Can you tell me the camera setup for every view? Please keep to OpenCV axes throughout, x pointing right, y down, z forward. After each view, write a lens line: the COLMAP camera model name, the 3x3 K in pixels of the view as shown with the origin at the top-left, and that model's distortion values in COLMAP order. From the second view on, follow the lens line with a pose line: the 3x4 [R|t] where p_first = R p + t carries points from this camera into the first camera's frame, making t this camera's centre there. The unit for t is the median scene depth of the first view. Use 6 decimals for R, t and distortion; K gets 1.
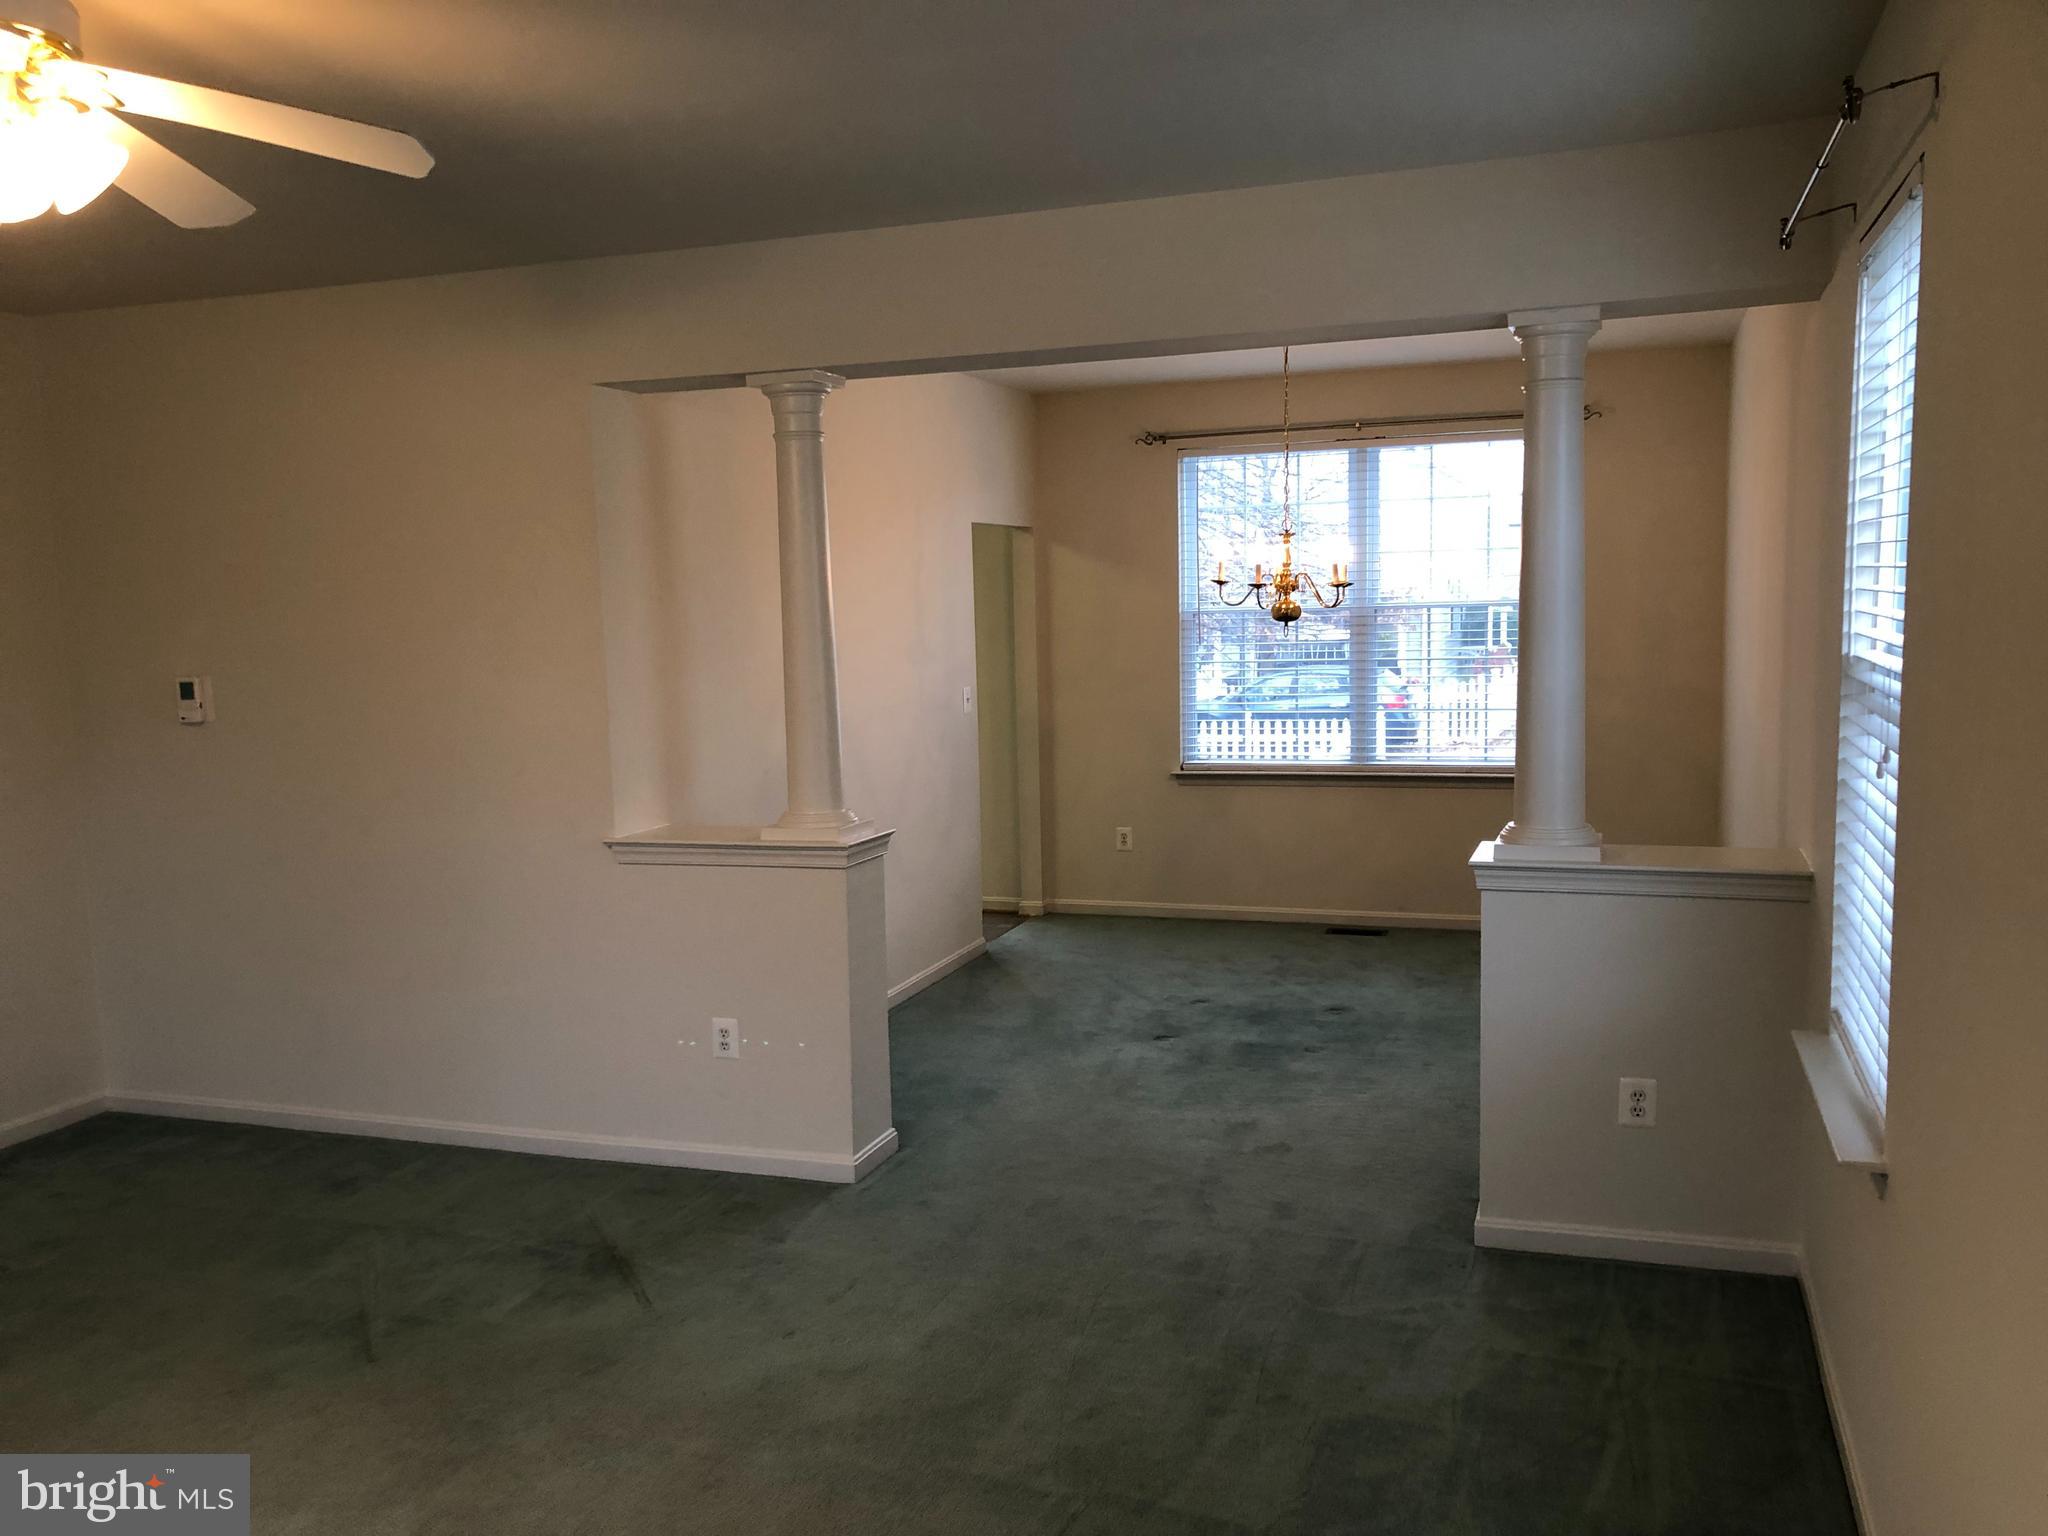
lens RADIAL K [[1658.9, 0, 1035.6], [0, 1658.9, 792.6], [0, 0, 1]] dist [0.182046, -0.454012]
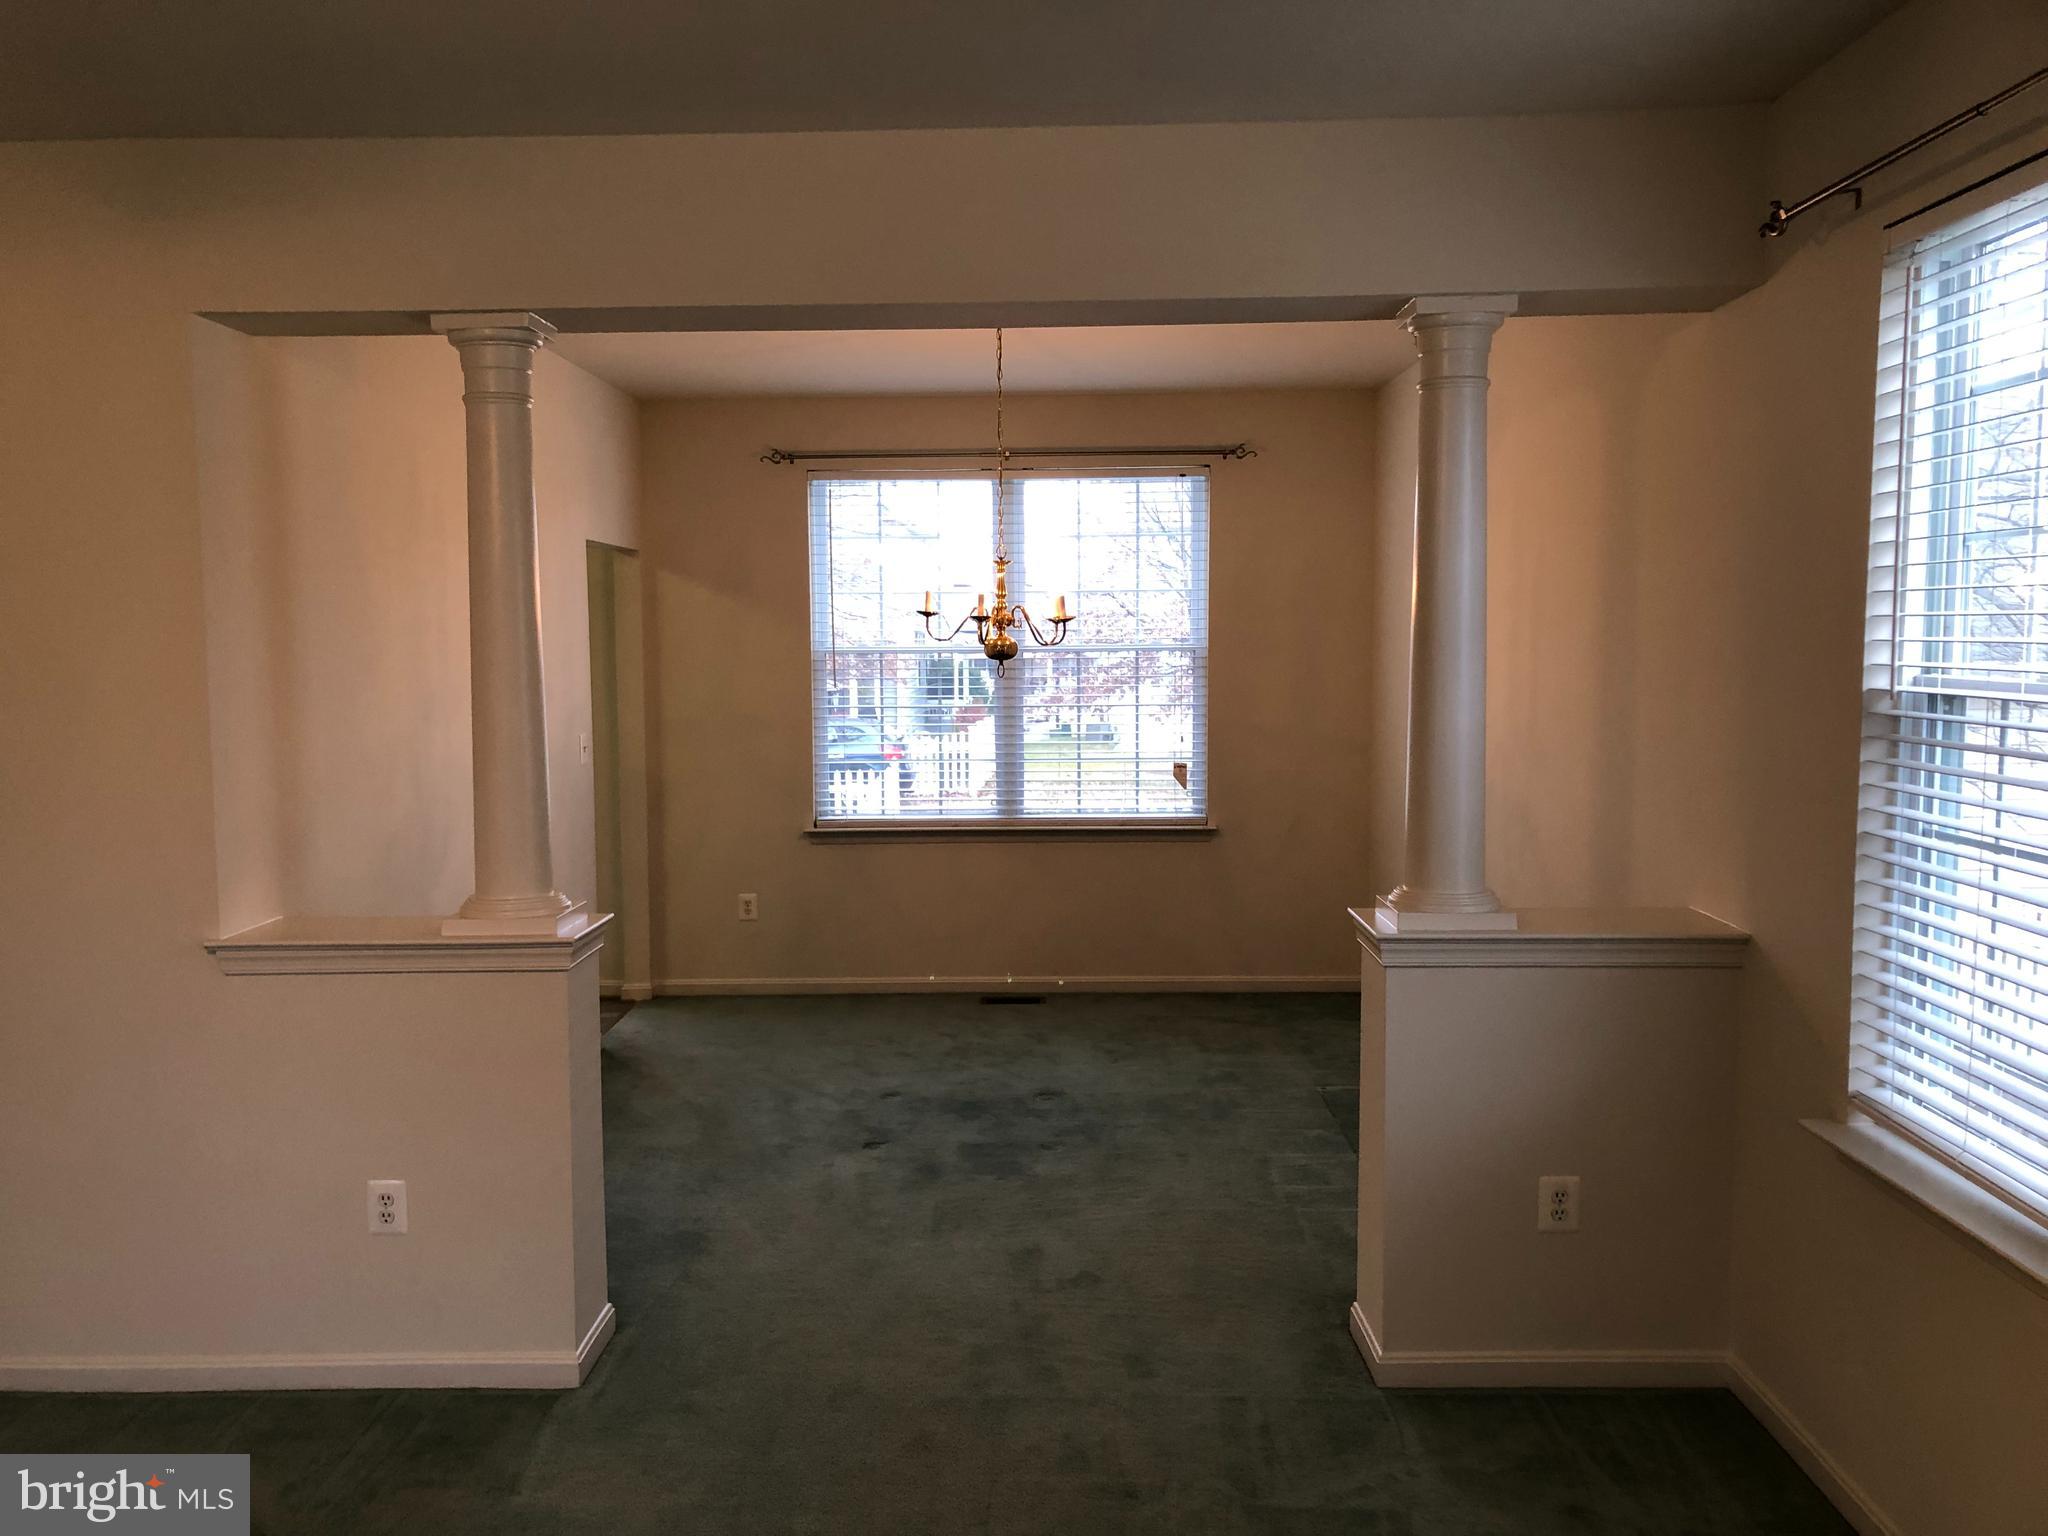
lens RADIAL K [[1691.4, 0, 1037.0], [0, 1691.4, 783.3], [0, 0, 1]] dist [0.031121, -0.008532]
pose [[0.953508, -0.009416, 0.301220, -0.103381], [0.020462, 0.999228, -0.033539, -0.006418], [-0.300671, 0.038144, 0.952965, 0.146435]]
